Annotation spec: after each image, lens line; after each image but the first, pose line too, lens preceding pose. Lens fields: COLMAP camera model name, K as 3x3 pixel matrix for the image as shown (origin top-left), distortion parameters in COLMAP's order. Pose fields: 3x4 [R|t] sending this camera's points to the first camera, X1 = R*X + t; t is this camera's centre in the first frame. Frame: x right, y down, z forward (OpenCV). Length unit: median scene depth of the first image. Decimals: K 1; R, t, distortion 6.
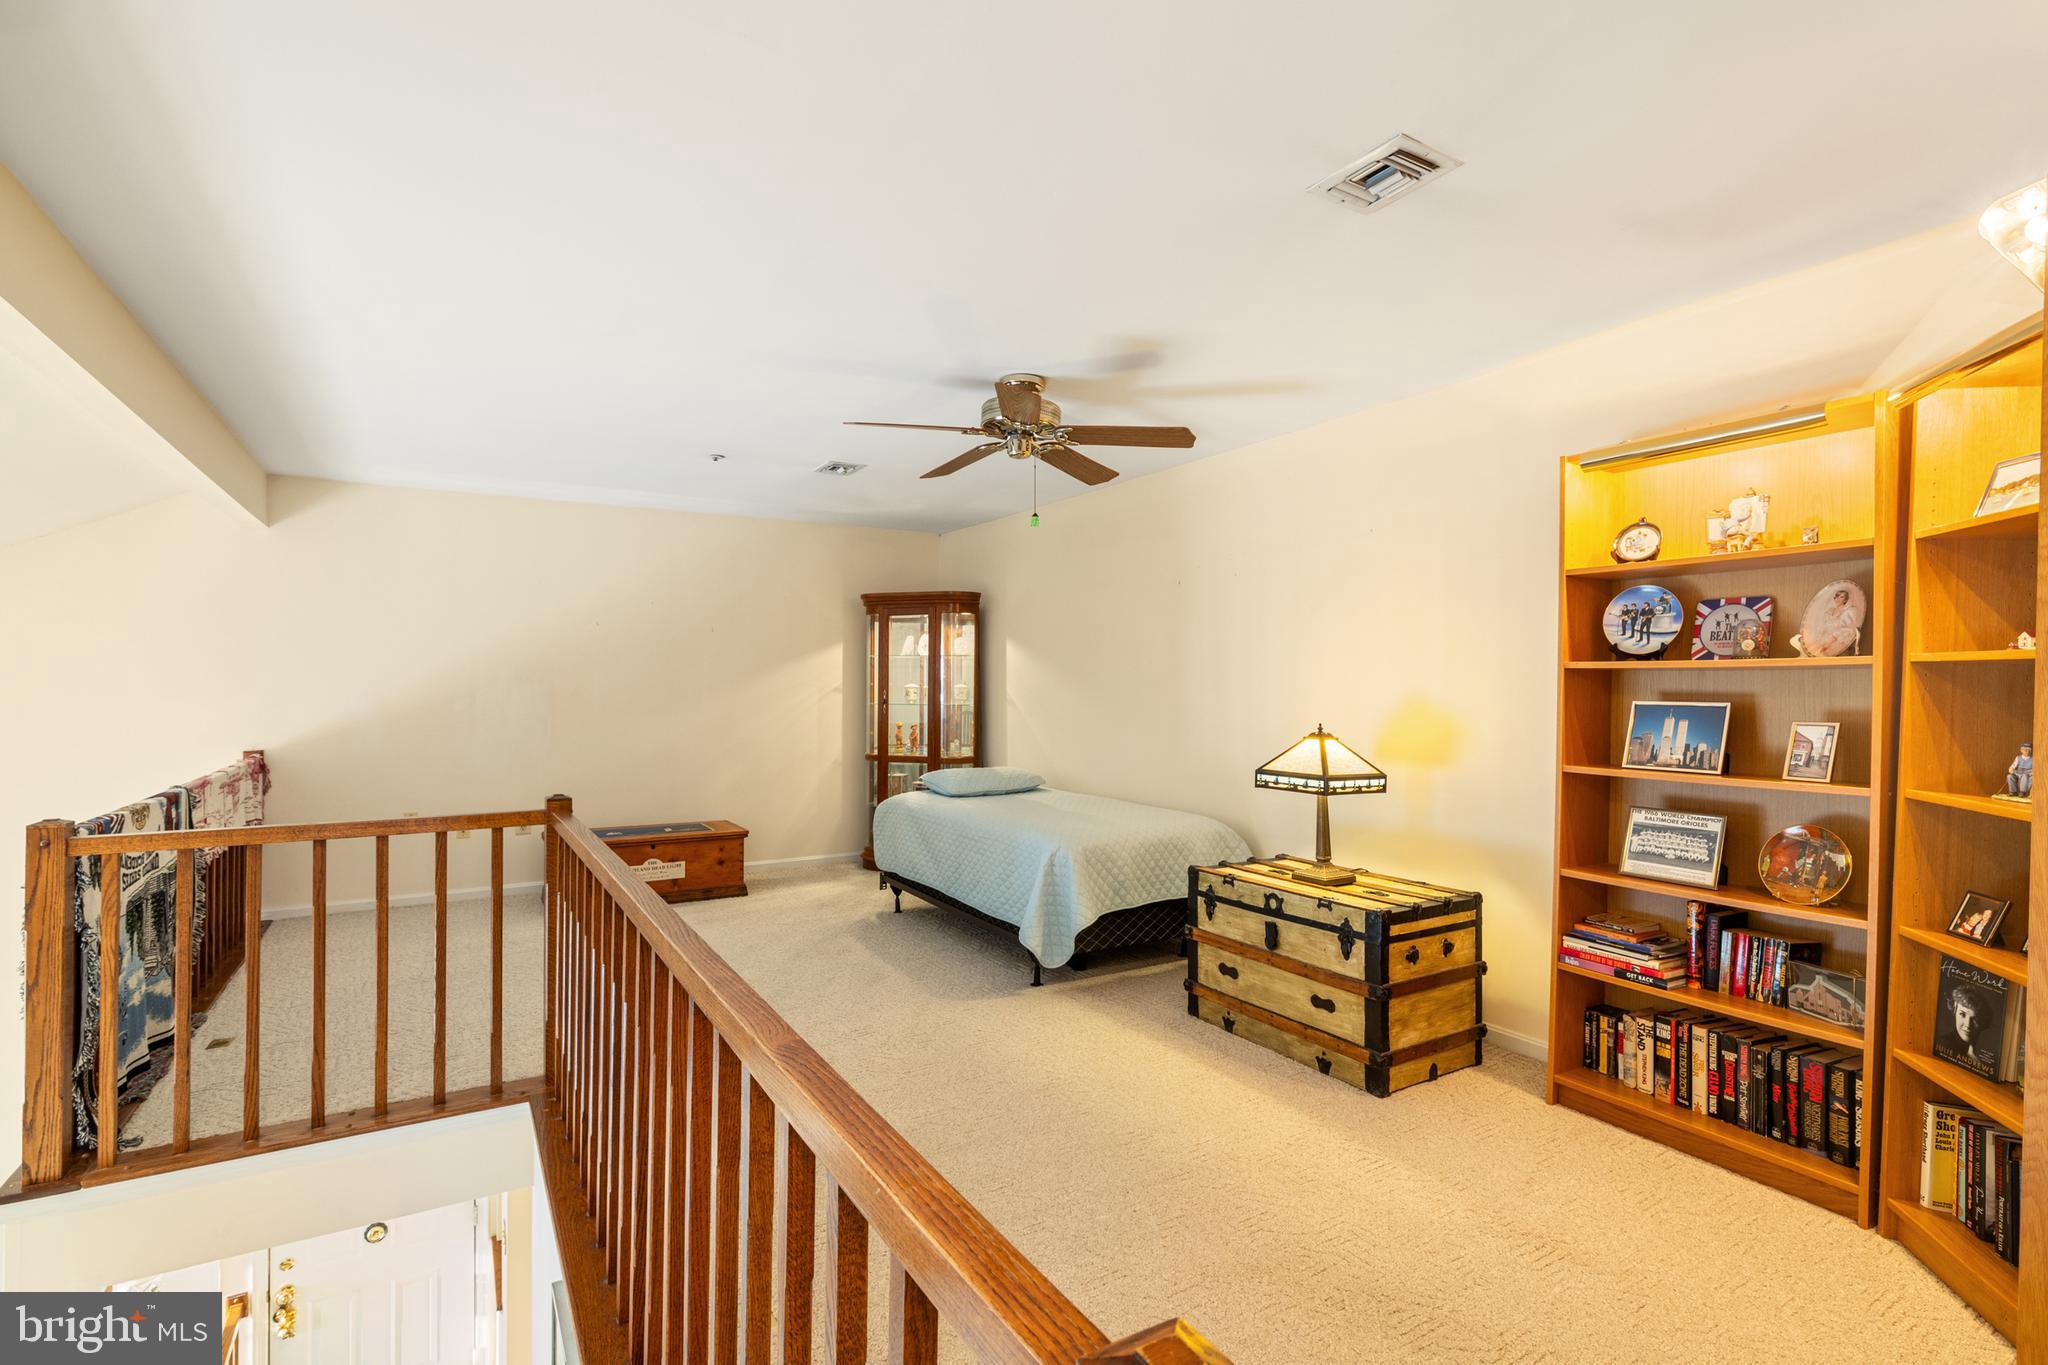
lens RADIAL K [[945.7, 0, 1024.0], [0, 945.7, 682.5], [0, 0, 1]] dist [-0.000303, -0.000014]
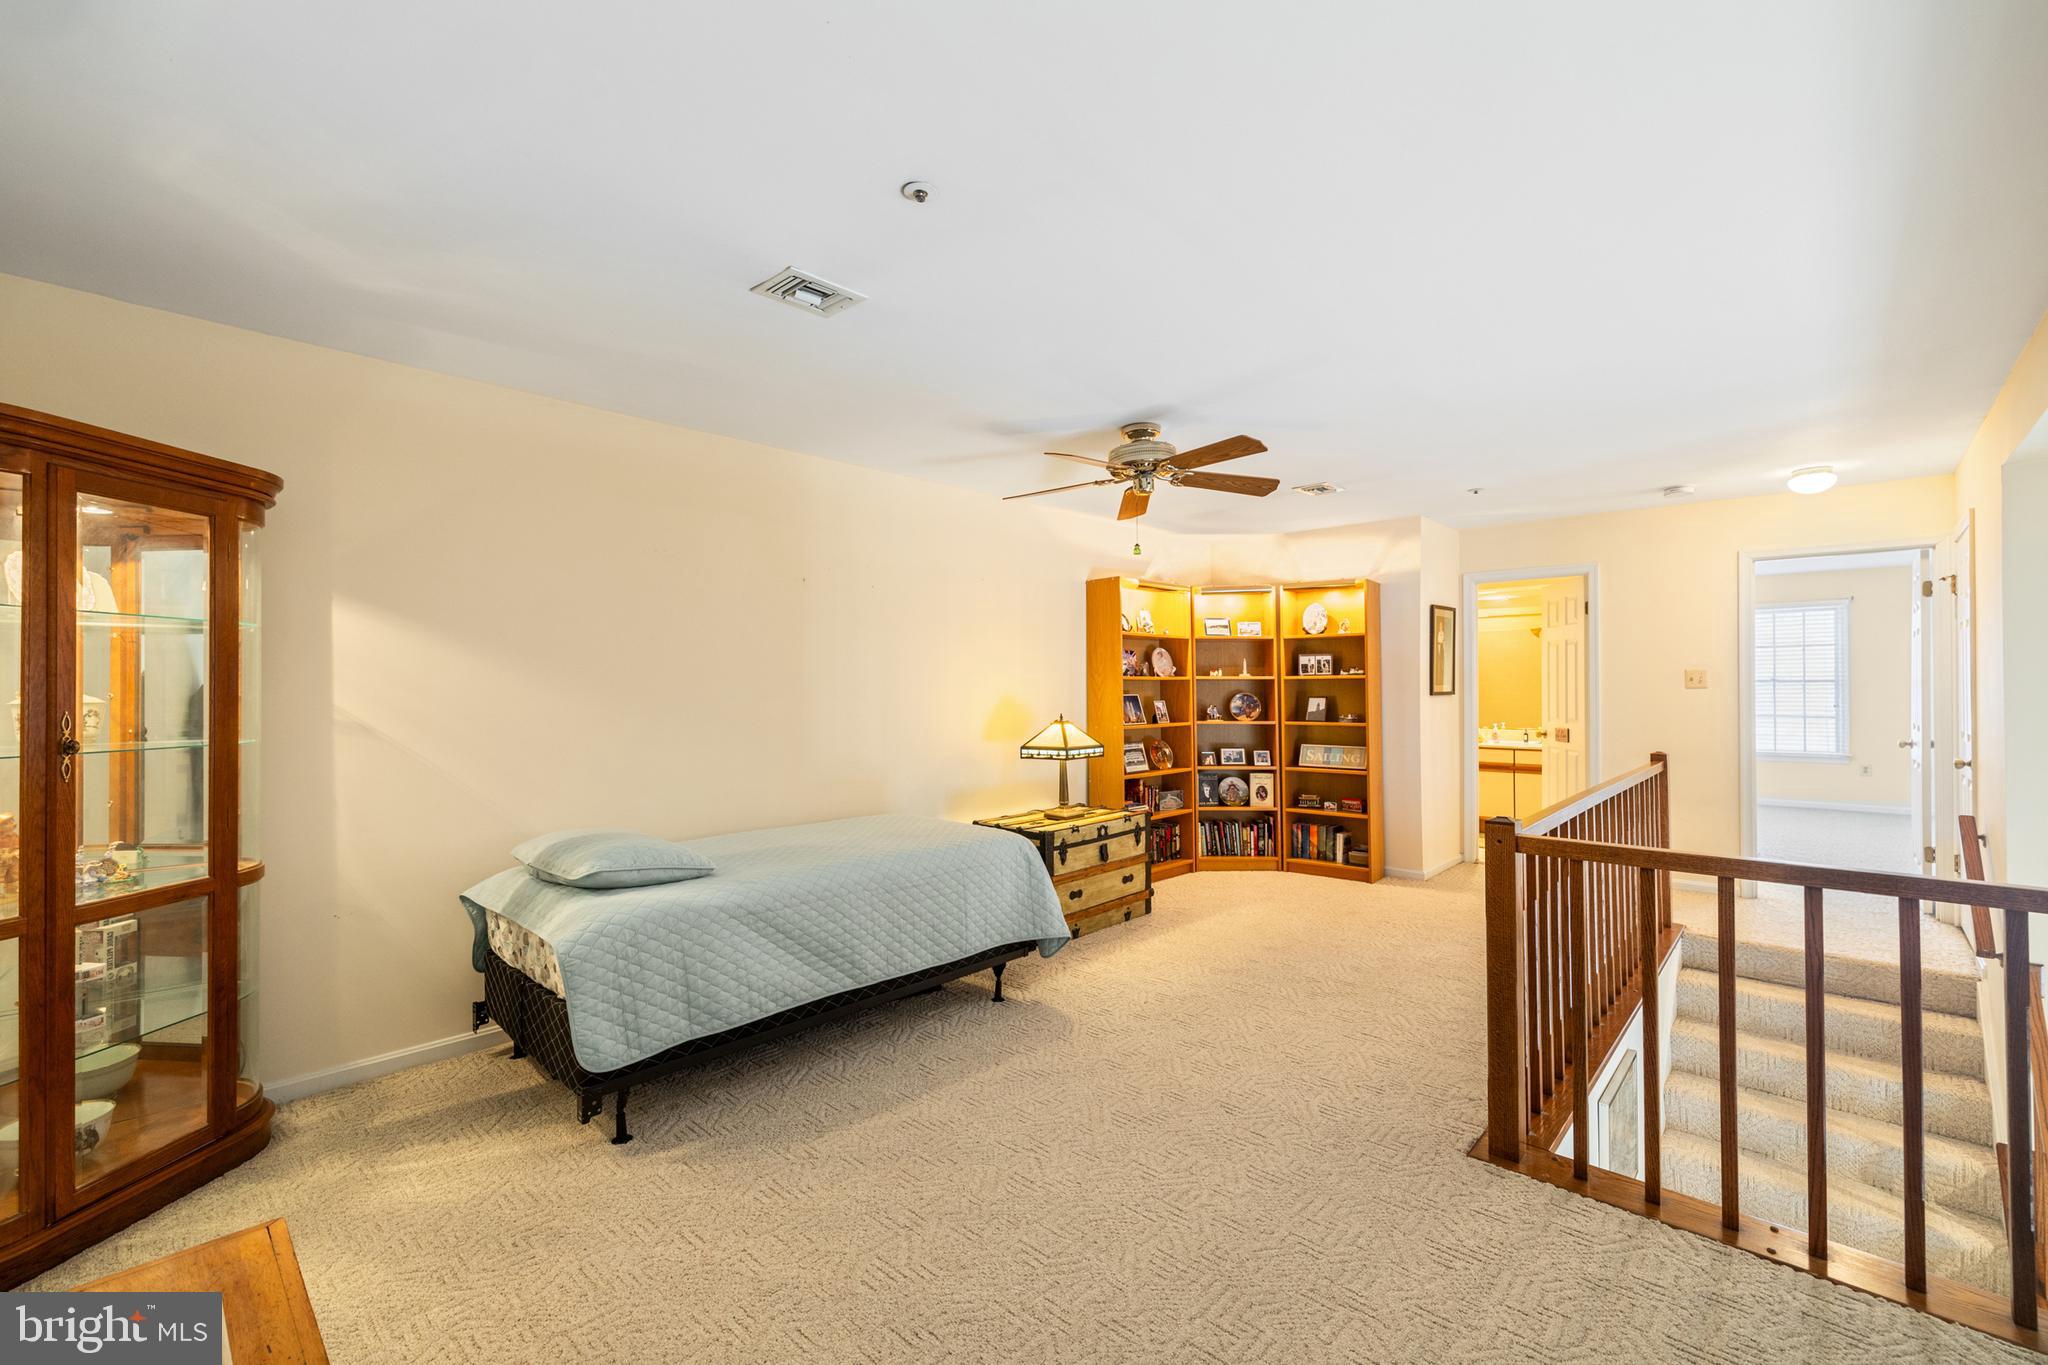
lens RADIAL K [[866.4, 0, 1027.5], [0, 866.4, 684.9], [0, 0, 1]] dist [-0.000198, 0.000007]
pose [[-0.268721, -0.001737, 0.963217, -1.002179], [-0.003070, 0.999995, 0.000946, -0.002364], [-0.963213, -0.002703, -0.268725, 1.435098]]
